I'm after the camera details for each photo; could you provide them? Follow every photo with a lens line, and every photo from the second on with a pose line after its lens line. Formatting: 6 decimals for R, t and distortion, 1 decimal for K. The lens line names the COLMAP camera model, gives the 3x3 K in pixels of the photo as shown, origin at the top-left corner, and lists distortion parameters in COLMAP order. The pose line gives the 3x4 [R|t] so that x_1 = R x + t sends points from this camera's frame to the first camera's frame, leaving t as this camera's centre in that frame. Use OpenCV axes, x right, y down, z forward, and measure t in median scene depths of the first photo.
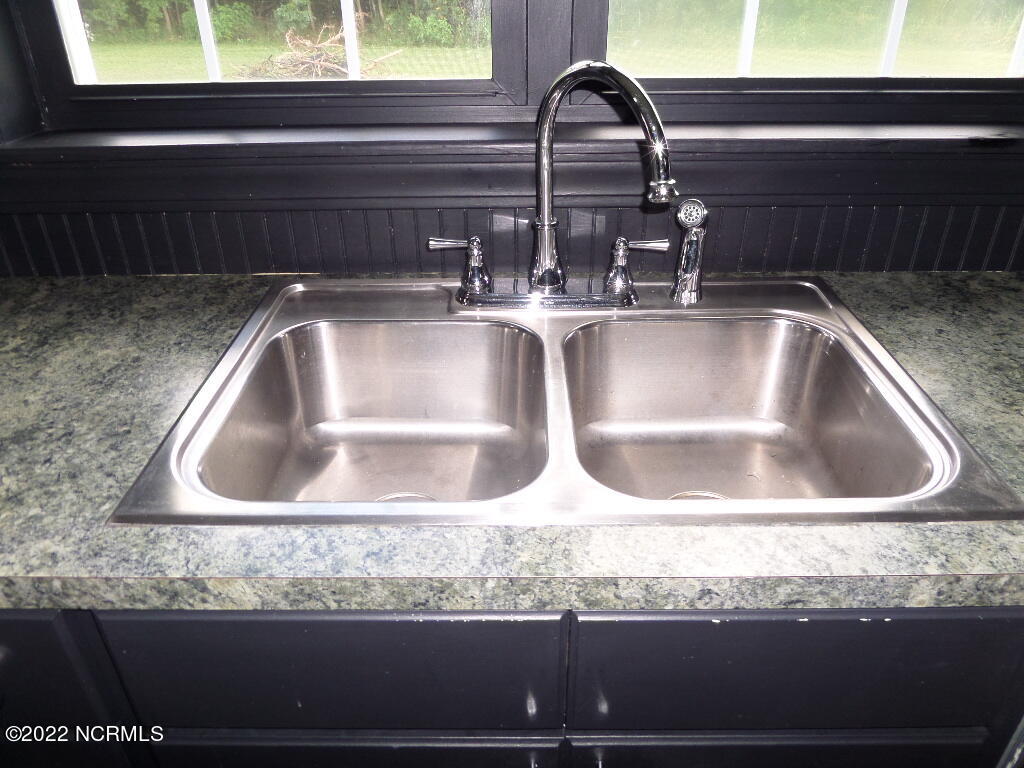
lens RADIAL K [[751.3, 0, 513.6], [0, 751.3, 382.7], [0, 0, 1]] dist [0.000626, -0.004779]
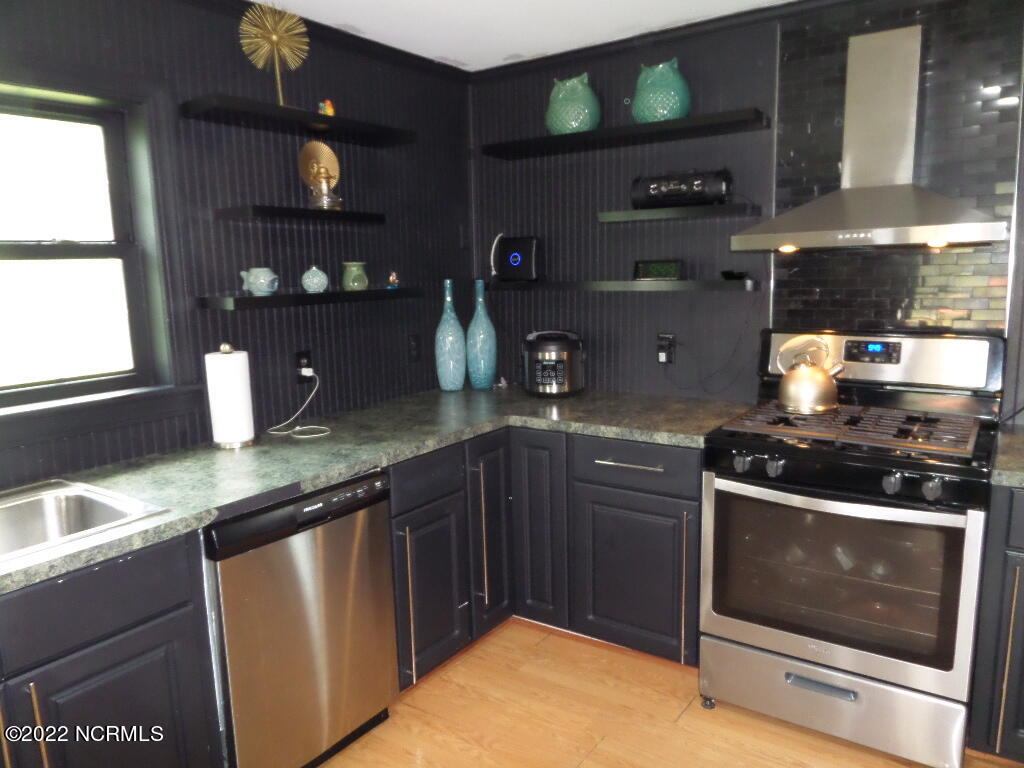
lens RADIAL K [[751.3, 0, 512.1], [0, 751.3, 384.2], [0, 0, 1]] dist [0.000626, -0.004779]
pose [[0.567797, -0.141774, 0.810868, -0.798949], [0.436461, 0.887041, -0.150533, 0.772006], [-0.697932, 0.439384, 0.565538, -1.715650]]
